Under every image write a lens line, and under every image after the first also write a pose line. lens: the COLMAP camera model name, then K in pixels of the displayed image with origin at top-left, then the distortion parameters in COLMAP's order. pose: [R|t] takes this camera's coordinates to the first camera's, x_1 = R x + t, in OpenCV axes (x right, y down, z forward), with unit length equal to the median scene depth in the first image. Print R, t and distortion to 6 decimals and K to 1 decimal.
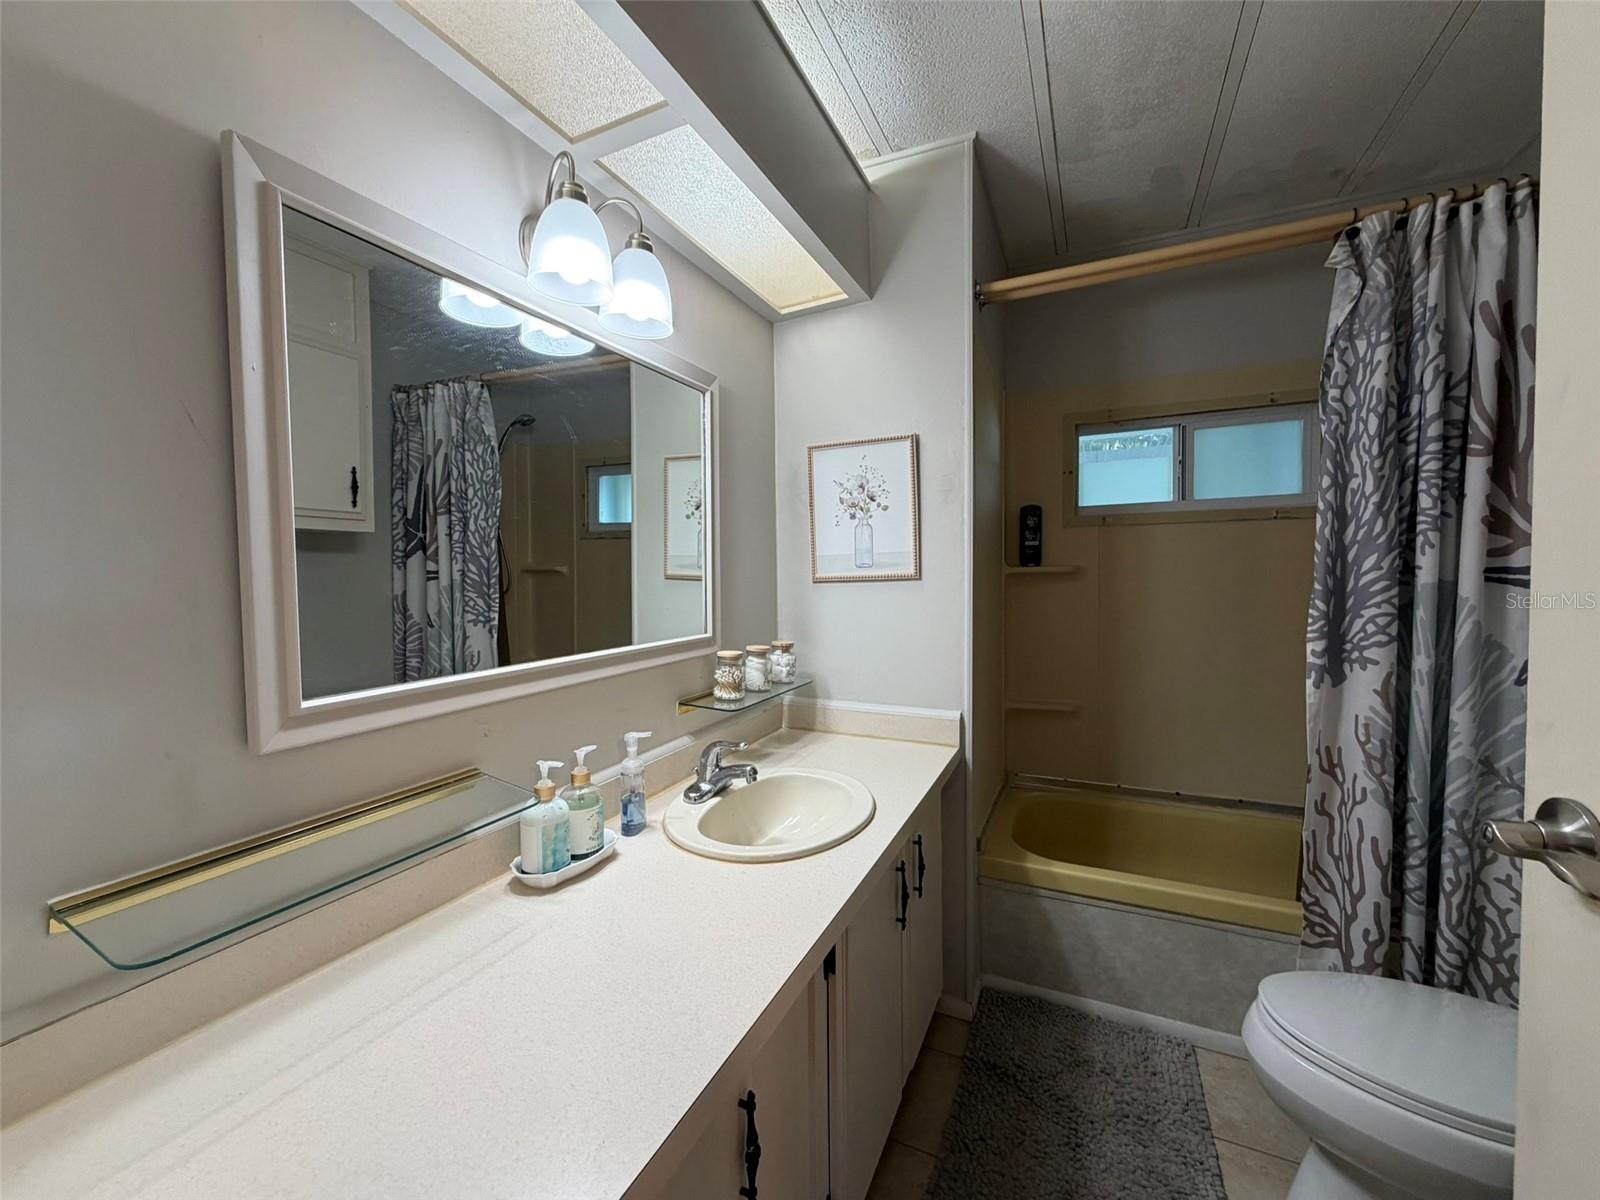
lens RADIAL K [[635.4, 0, 798.0], [0, 635.4, 595.6], [0, 0, 1]] dist [-0.000975, 0.000035]
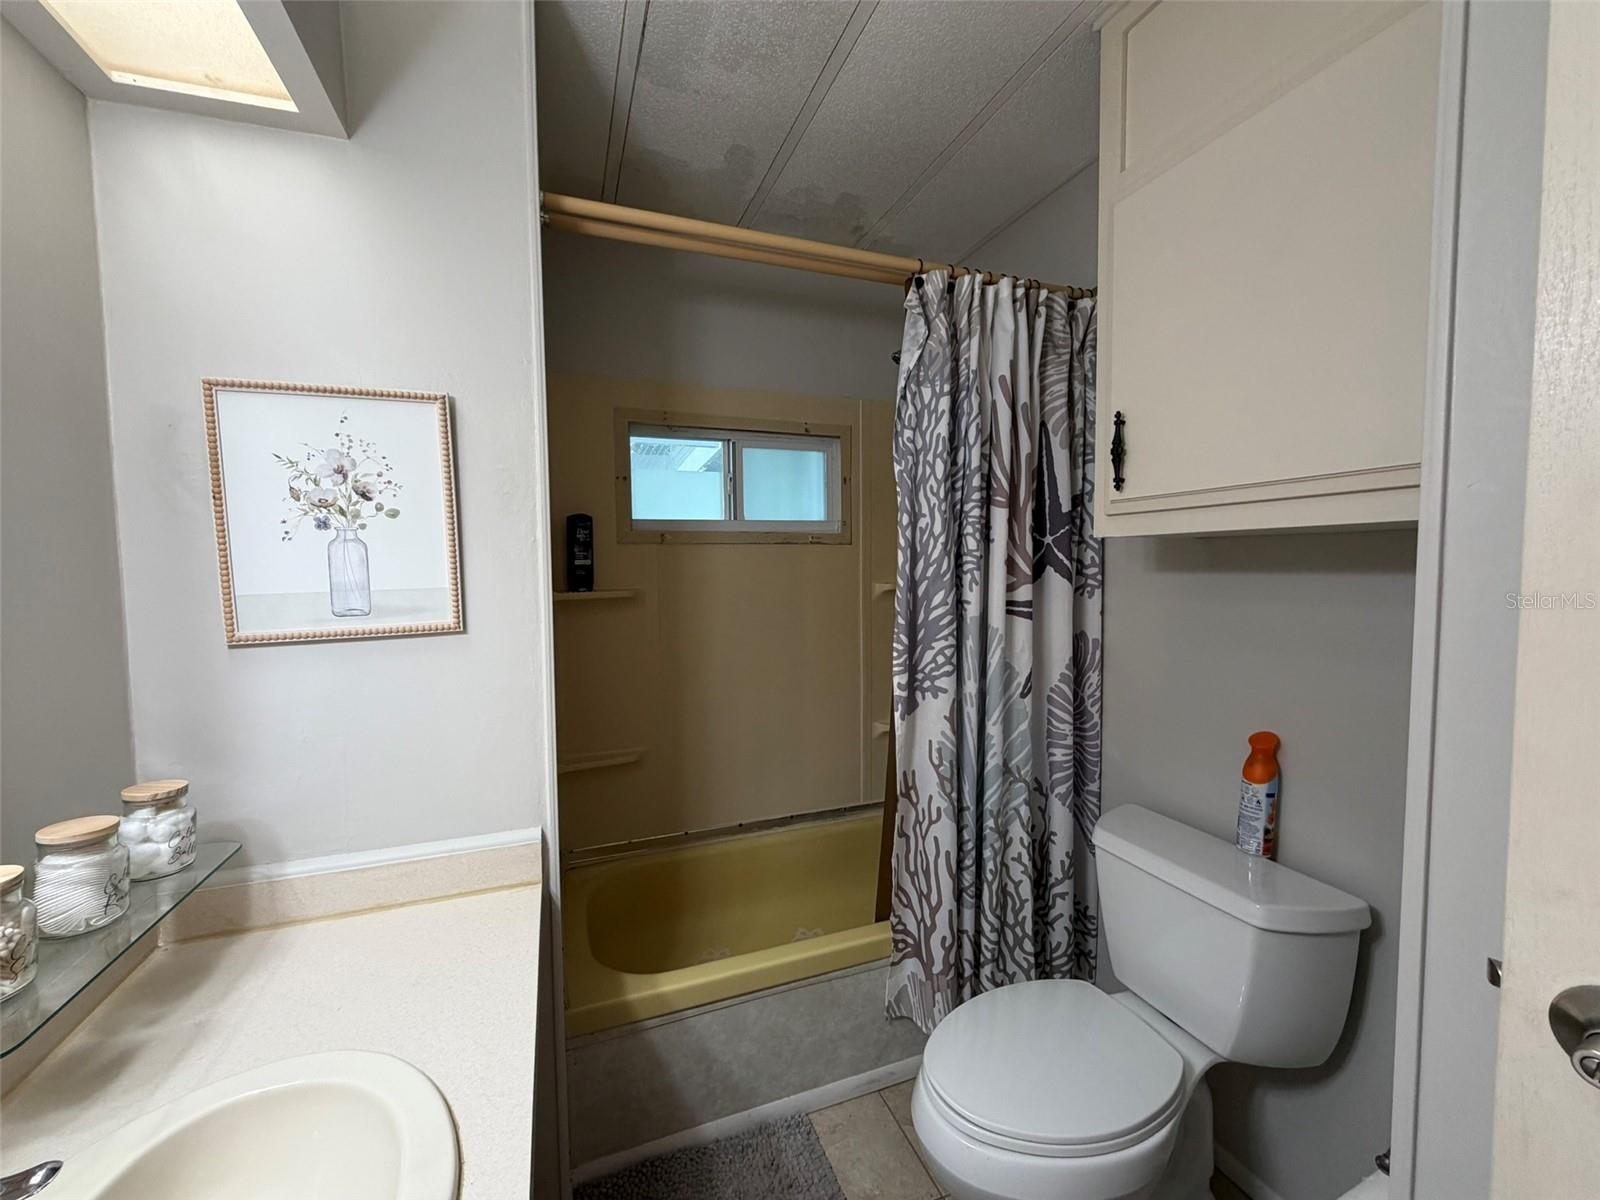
lens RADIAL K [[635.4, 0, 799.2], [0, 635.4, 599.3], [0, 0, 1]] dist [-0.000975, 0.000035]
pose [[0.692754, -0.036305, 0.720259, -0.032496], [0.025699, 0.999340, 0.025654, -0.077528], [-0.720716, 0.000738, 0.693230, 0.392917]]
